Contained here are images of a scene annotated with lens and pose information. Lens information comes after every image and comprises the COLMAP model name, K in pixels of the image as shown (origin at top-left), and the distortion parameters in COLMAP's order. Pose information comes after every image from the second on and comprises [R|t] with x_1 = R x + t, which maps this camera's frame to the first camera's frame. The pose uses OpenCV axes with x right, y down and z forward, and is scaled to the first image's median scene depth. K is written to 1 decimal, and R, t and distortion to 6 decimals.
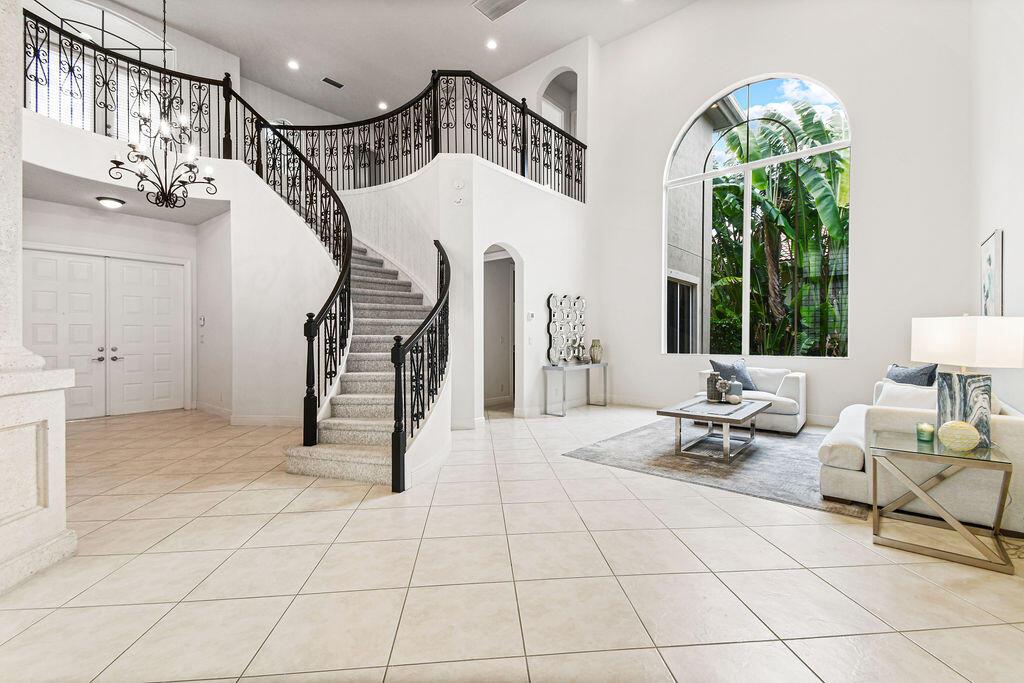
lens RADIAL K [[450.4, 0, 510.5], [0, 450.4, 339.9], [0, 0, 1]] dist [0.004893, -0.002642]
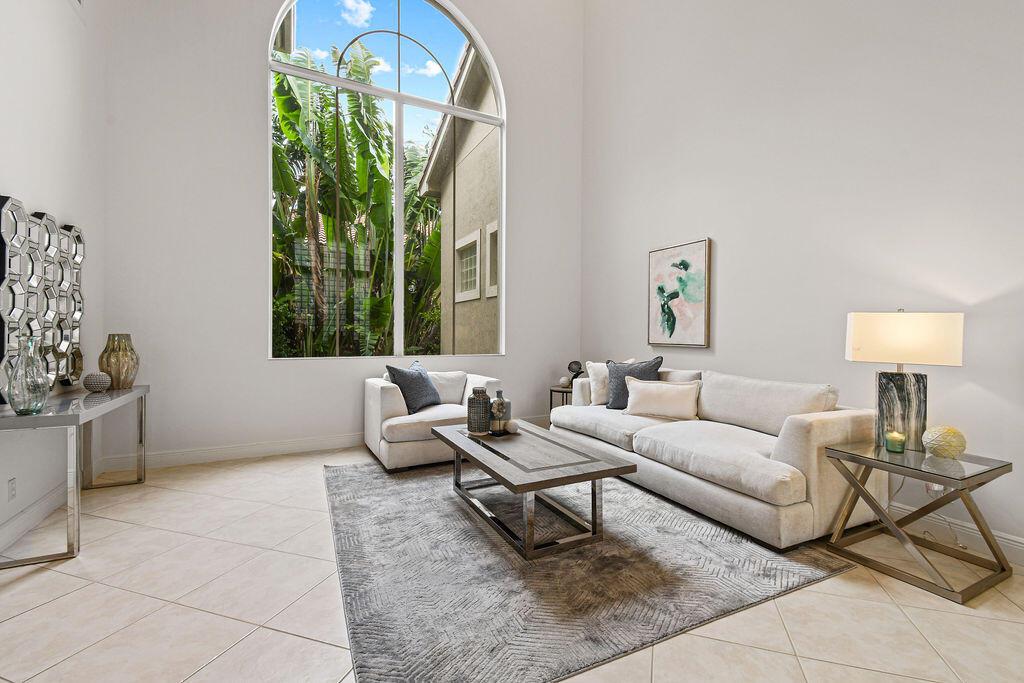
lens RADIAL K [[450.4, 0, 511.3], [0, 450.4, 339.0], [0, 0, 1]] dist [0.004893, -0.002642]
pose [[0.379444, -0.008857, 0.925172, -0.130107], [-0.002277, 0.999942, 0.010507, -0.003940], [-0.925212, -0.006093, 0.379402, 0.923762]]
